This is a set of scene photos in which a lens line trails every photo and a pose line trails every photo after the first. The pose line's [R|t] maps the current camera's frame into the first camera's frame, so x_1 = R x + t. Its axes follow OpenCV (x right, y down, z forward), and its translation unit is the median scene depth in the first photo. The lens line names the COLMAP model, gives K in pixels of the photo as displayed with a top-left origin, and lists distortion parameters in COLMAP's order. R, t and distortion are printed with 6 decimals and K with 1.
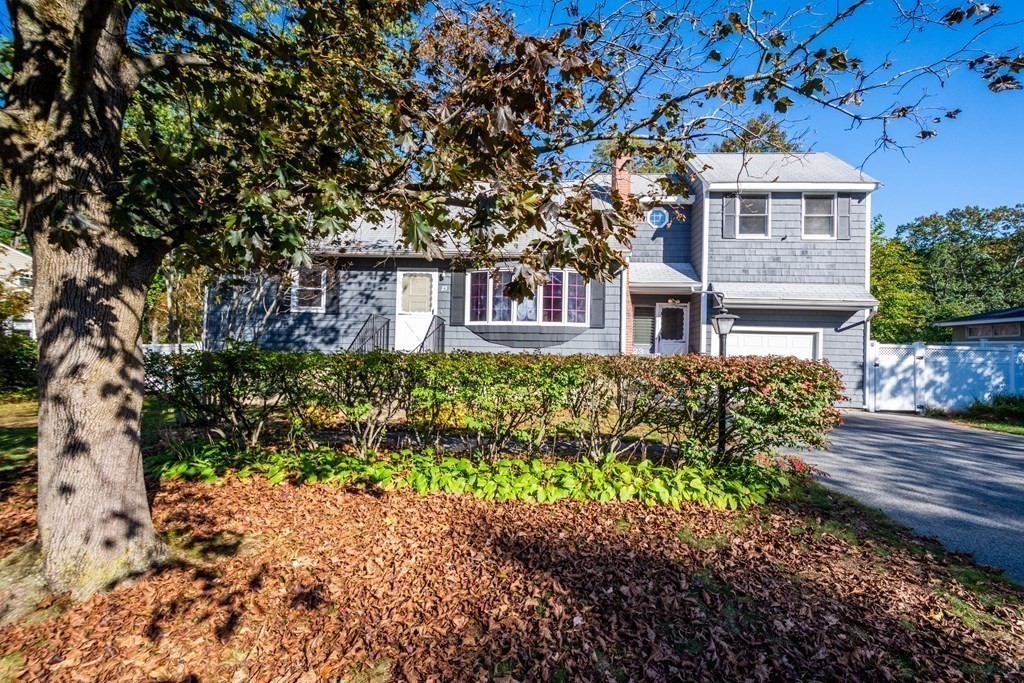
lens RADIAL K [[455.0, 0, 515.2], [0, 455.0, 347.3], [0, 0, 1]] dist [0.002985, 0.000229]
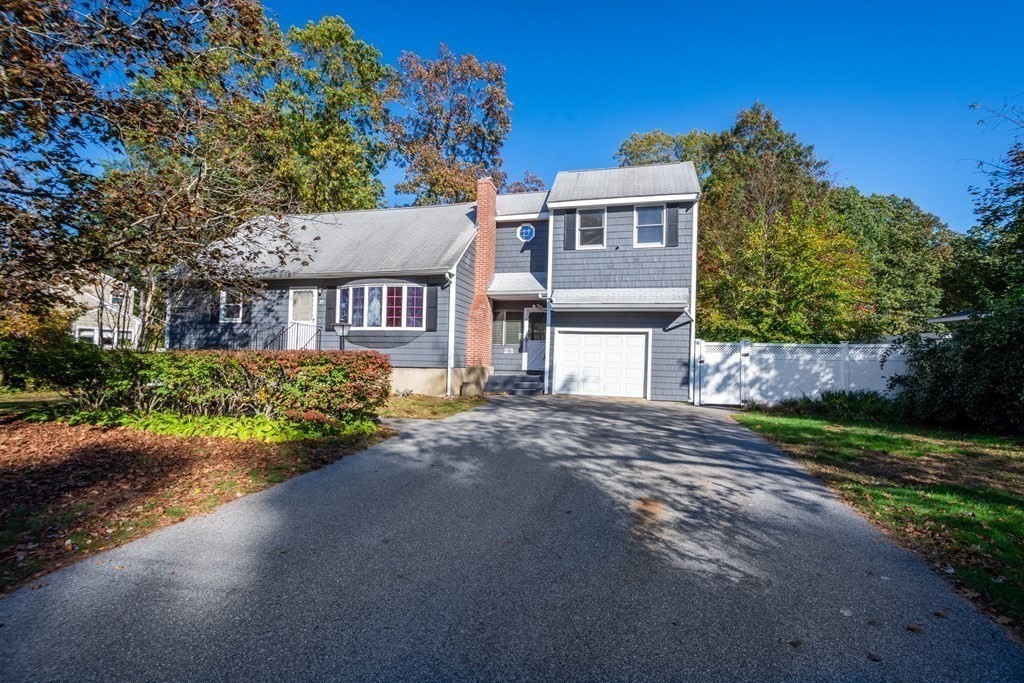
lens RADIAL K [[455.0, 0, 515.2], [0, 455.0, 347.3], [0, 0, 1]] dist [0.002985, 0.000229]
pose [[0.980826, -0.007314, -0.194748, 0.572821], [0.006346, 0.999964, -0.005592, 0.007167], [0.194782, 0.004249, 0.980837, -0.132671]]
